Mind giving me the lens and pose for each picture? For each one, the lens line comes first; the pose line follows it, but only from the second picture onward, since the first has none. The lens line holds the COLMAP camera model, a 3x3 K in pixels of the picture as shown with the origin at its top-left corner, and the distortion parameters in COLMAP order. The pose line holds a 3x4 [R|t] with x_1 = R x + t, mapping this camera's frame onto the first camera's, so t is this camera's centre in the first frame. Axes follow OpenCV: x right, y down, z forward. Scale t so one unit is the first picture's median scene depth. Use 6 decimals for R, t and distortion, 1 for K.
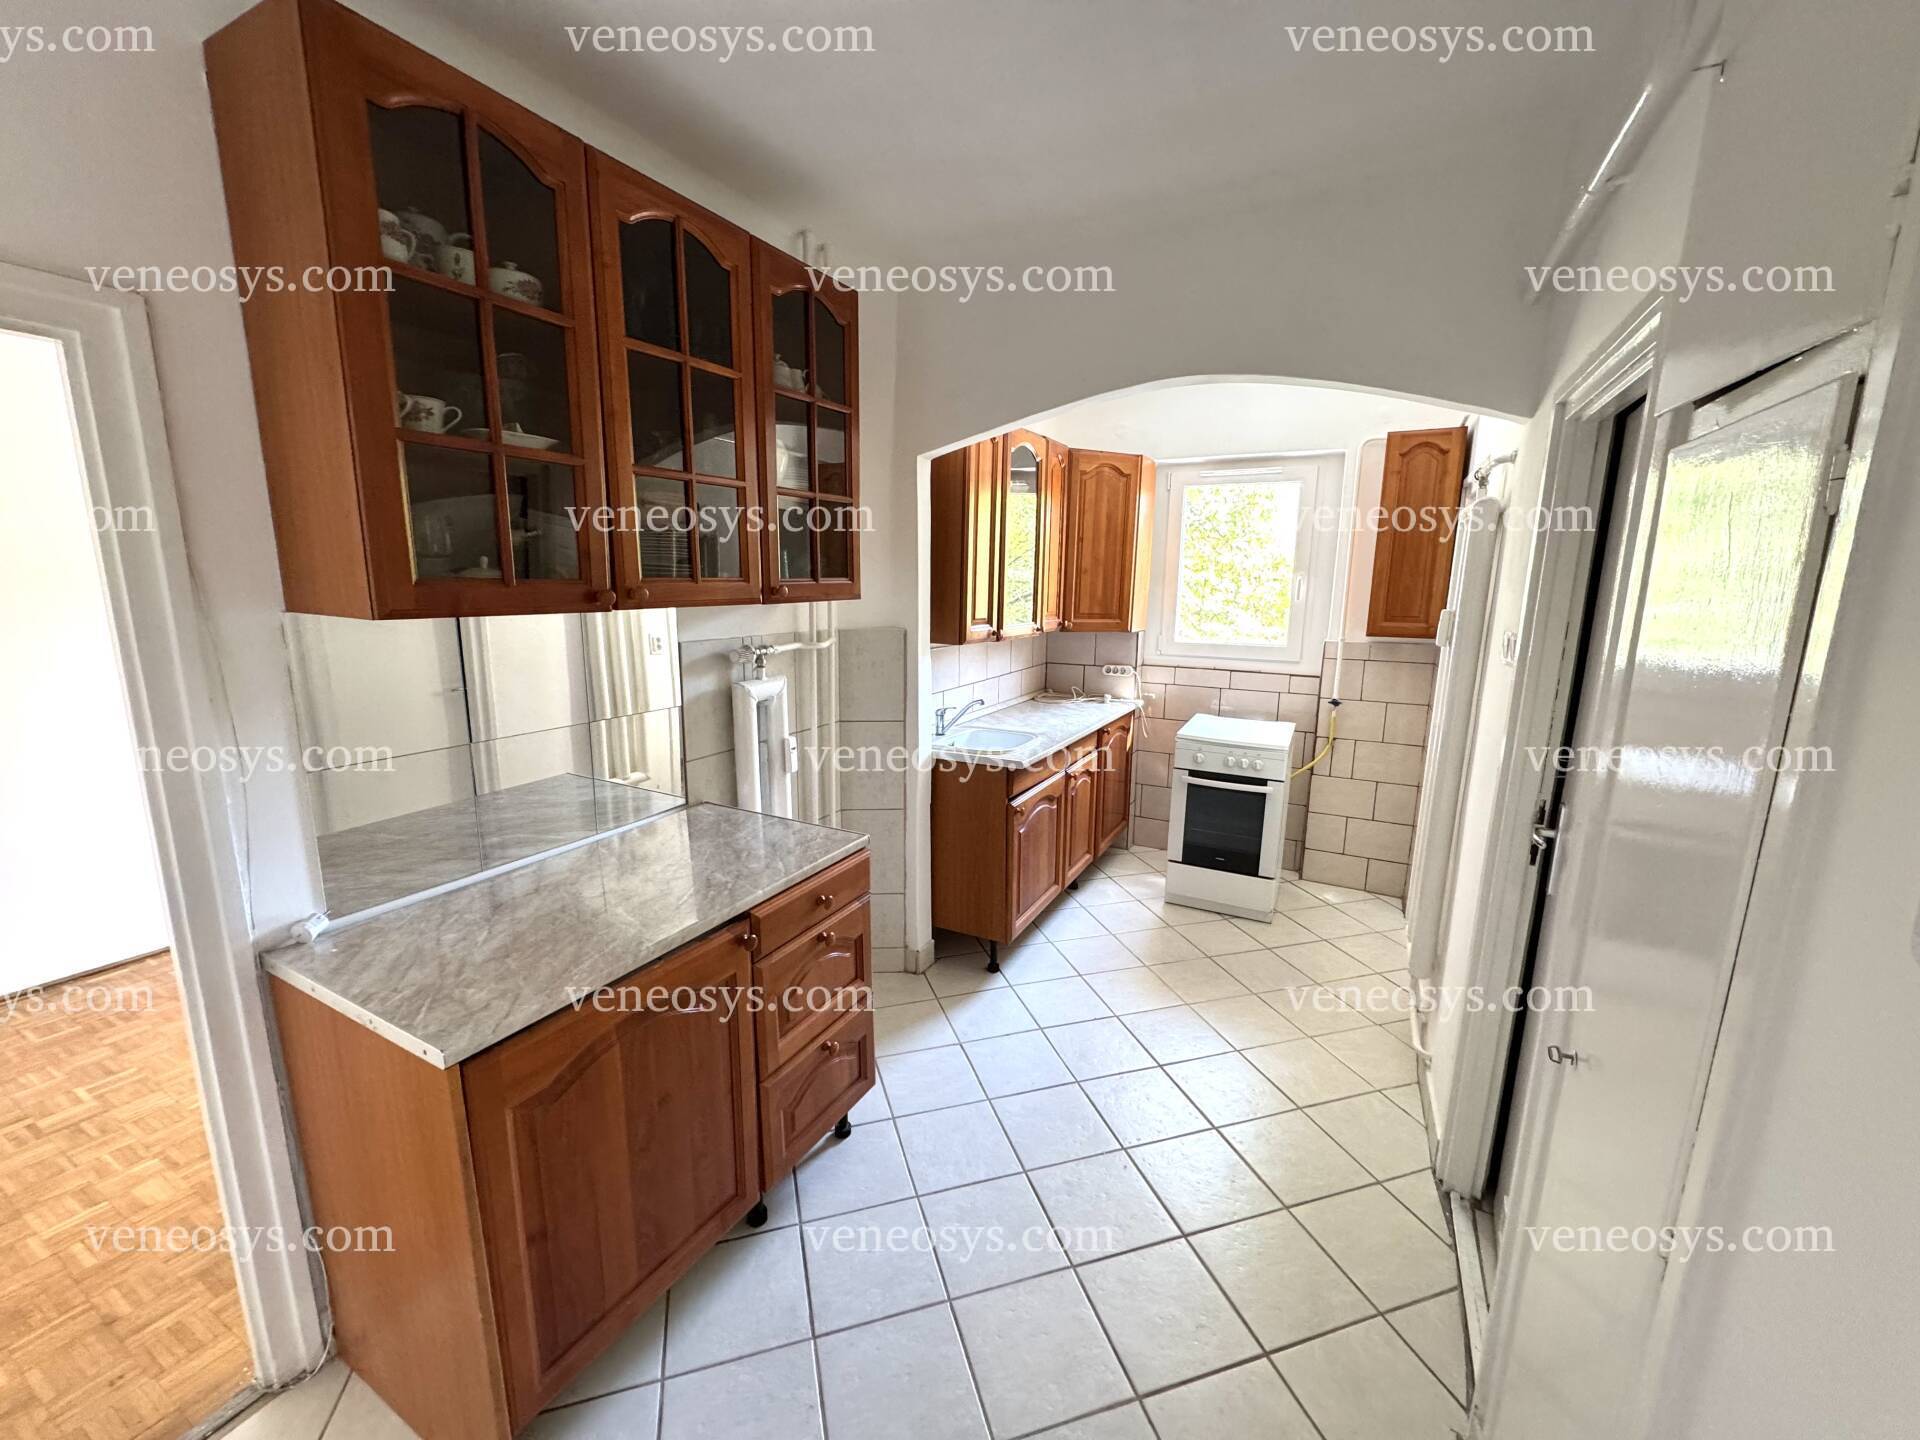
lens RADIAL K [[755.6, 0, 956.4], [0, 755.6, 720.7], [0, 0, 1]] dist [-0.002735, -0.000079]
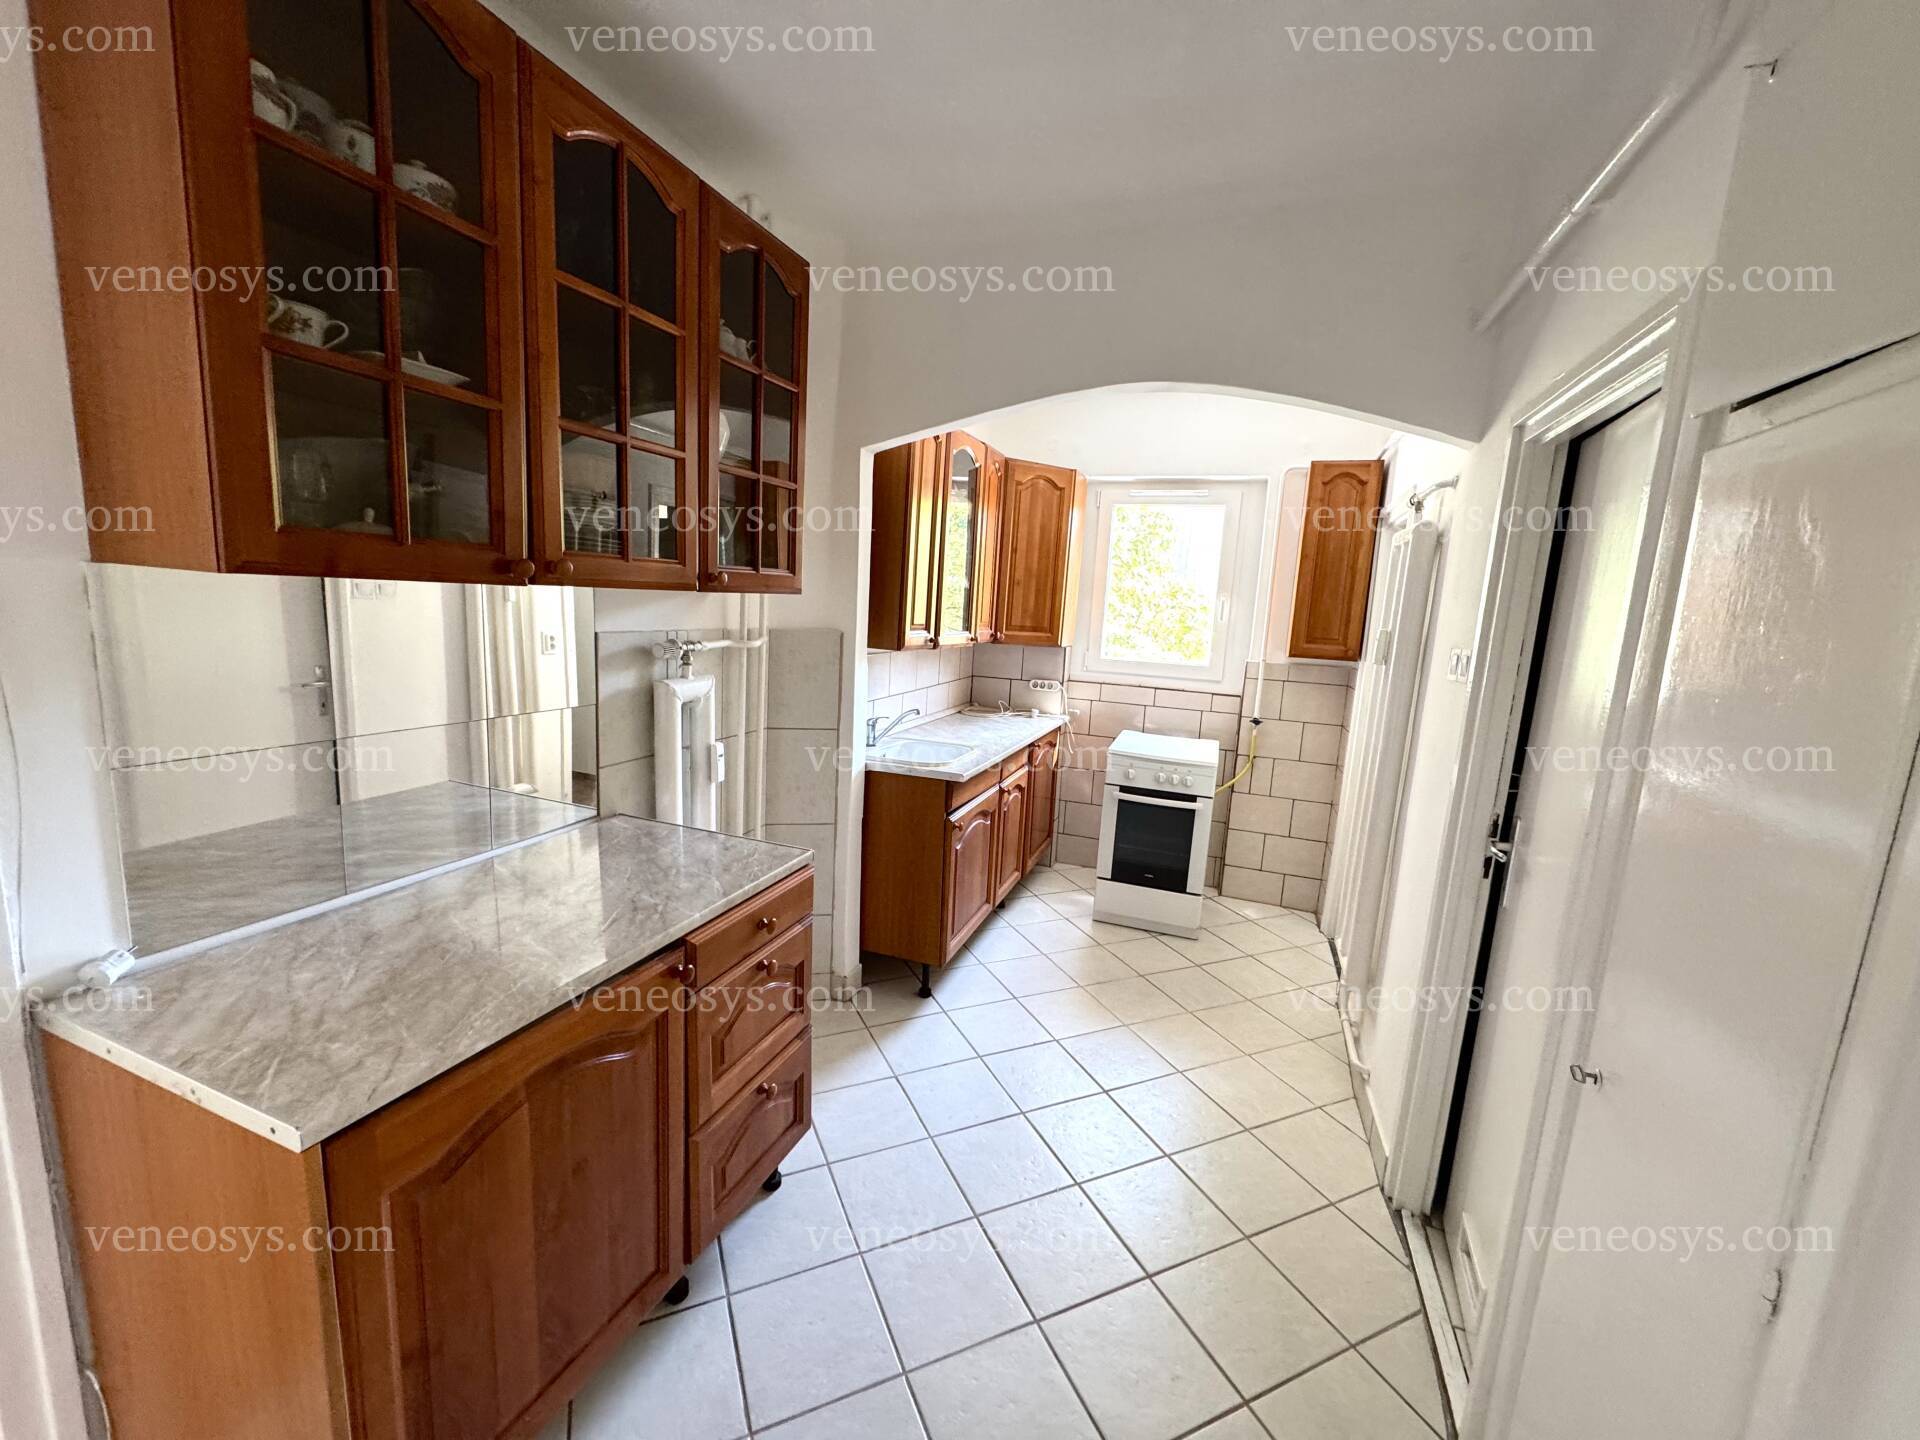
lens RADIAL K [[755.6, 0, 956.4], [0, 755.6, 720.7], [0, 0, 1]] dist [-0.002735, -0.000079]
pose [[0.990769, 0.021121, 0.133906, -0.069526], [-0.017783, 0.999502, -0.026076, 0.016363], [-0.134390, 0.023454, 0.990651, 0.075335]]
